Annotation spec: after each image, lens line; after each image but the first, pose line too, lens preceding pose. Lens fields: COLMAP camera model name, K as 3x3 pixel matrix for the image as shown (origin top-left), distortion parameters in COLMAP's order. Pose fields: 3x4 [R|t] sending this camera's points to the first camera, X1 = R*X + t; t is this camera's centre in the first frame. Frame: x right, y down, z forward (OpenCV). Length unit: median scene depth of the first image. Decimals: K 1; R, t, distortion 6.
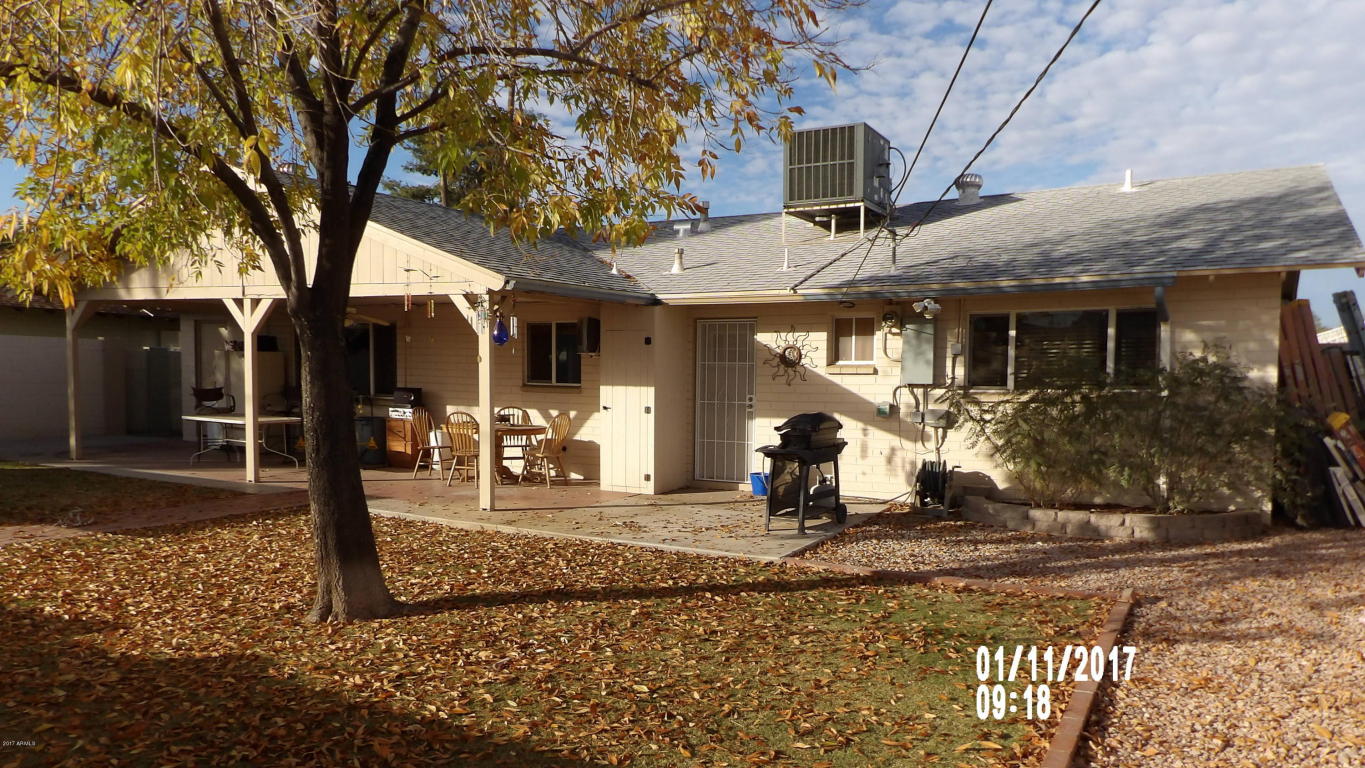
lens RADIAL K [[1008.6, 0, 681.2], [0, 1008.6, 448.9], [0, 0, 1]] dist [0.039597, -0.002313]
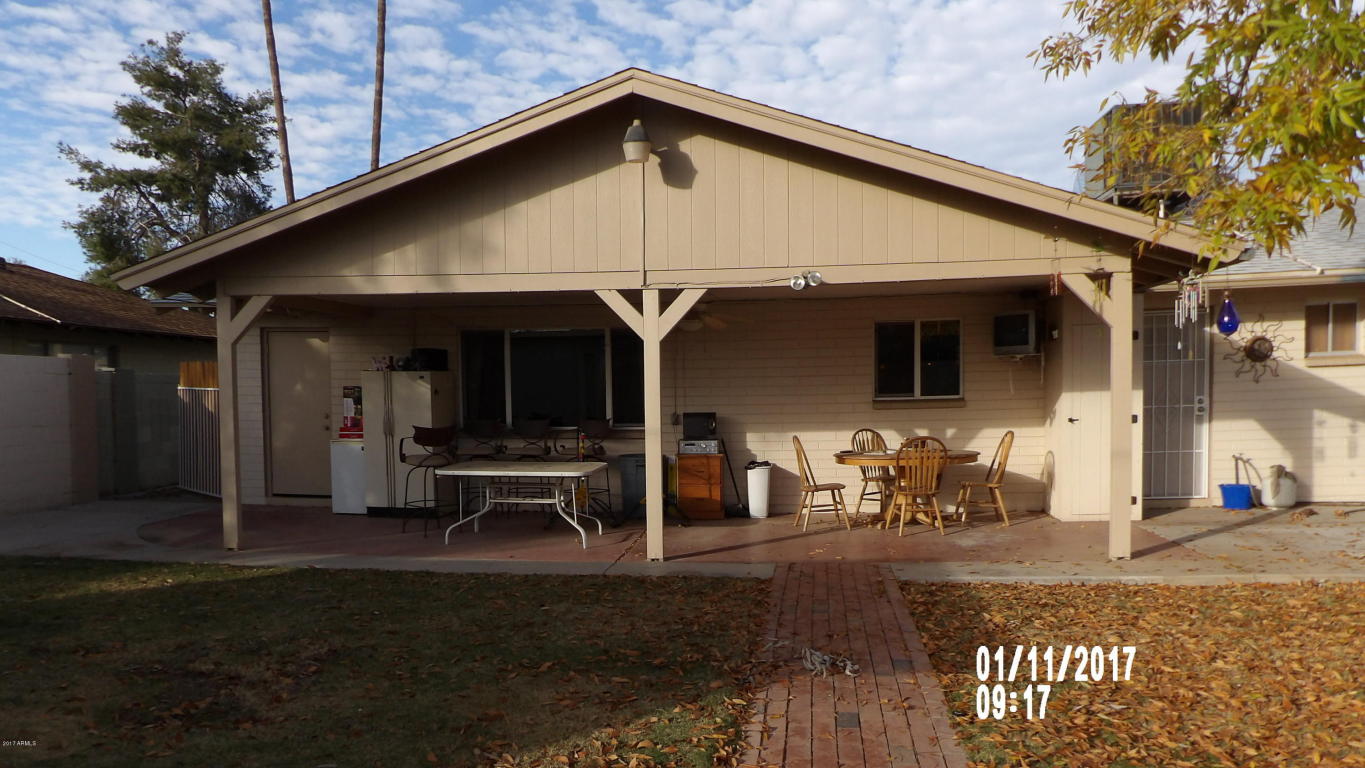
lens RADIAL K [[1008.6, 0, 681.2], [0, 1008.6, 448.9], [0, 0, 1]] dist [0.039597, -0.002313]
pose [[0.905430, -0.065112, 0.419472, -0.757542], [0.074198, 0.997229, -0.005363, -0.039055], [-0.417961, 0.035980, 0.907752, 0.418917]]
